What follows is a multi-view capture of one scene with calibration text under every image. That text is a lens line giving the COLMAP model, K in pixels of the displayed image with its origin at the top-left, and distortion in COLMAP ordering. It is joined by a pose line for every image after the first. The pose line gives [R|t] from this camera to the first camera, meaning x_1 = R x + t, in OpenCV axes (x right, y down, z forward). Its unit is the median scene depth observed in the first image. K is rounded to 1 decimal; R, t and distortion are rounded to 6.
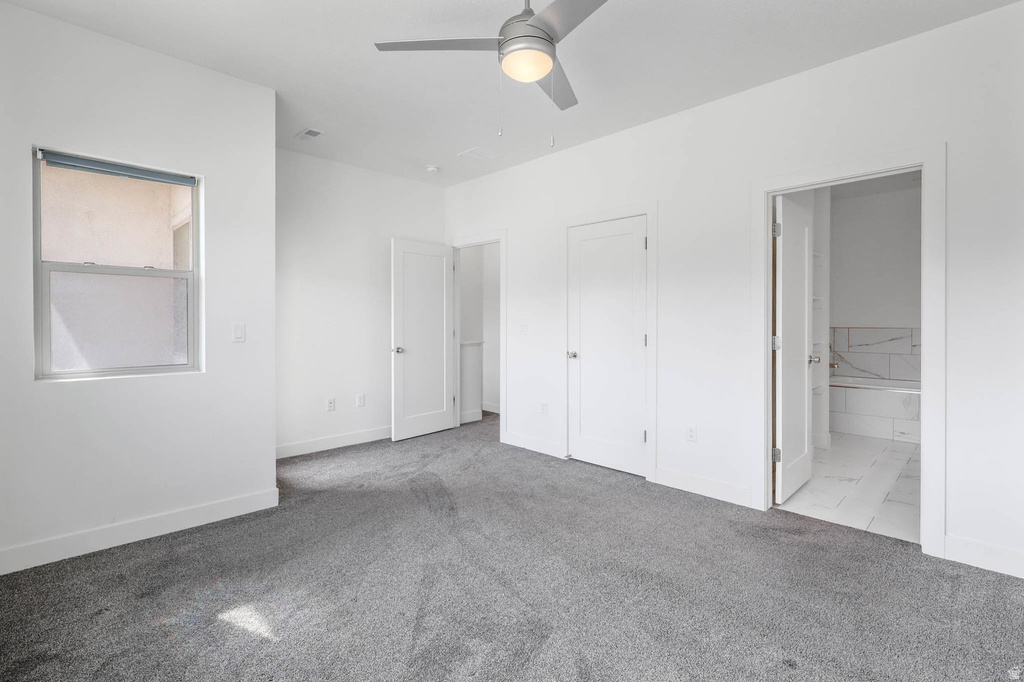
lens RADIAL K [[483.8, 0, 511.7], [0, 483.8, 320.4], [0, 0, 1]] dist [-0.000329, 0.000593]
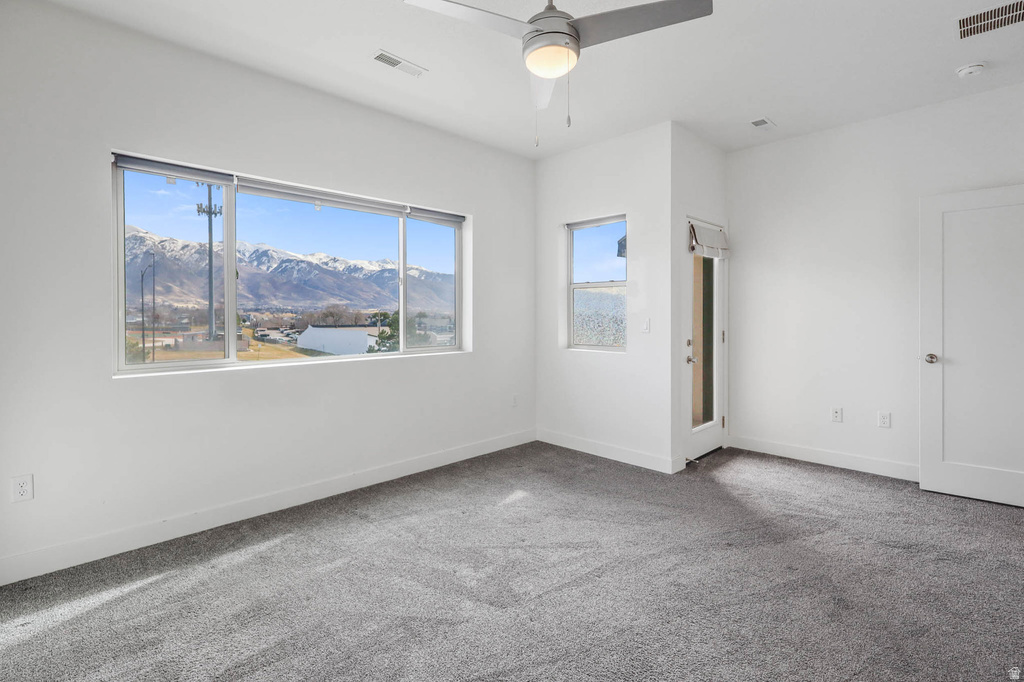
lens RADIAL K [[483.8, 0, 511.7], [0, 483.8, 320.4], [0, 0, 1]] dist [-0.000329, 0.000593]
pose [[-0.015862, 0.007420, -0.999847, 0.658388], [0.003591, 0.999966, 0.007364, 0.000257], [0.999868, -0.003473, -0.015888, 0.602201]]
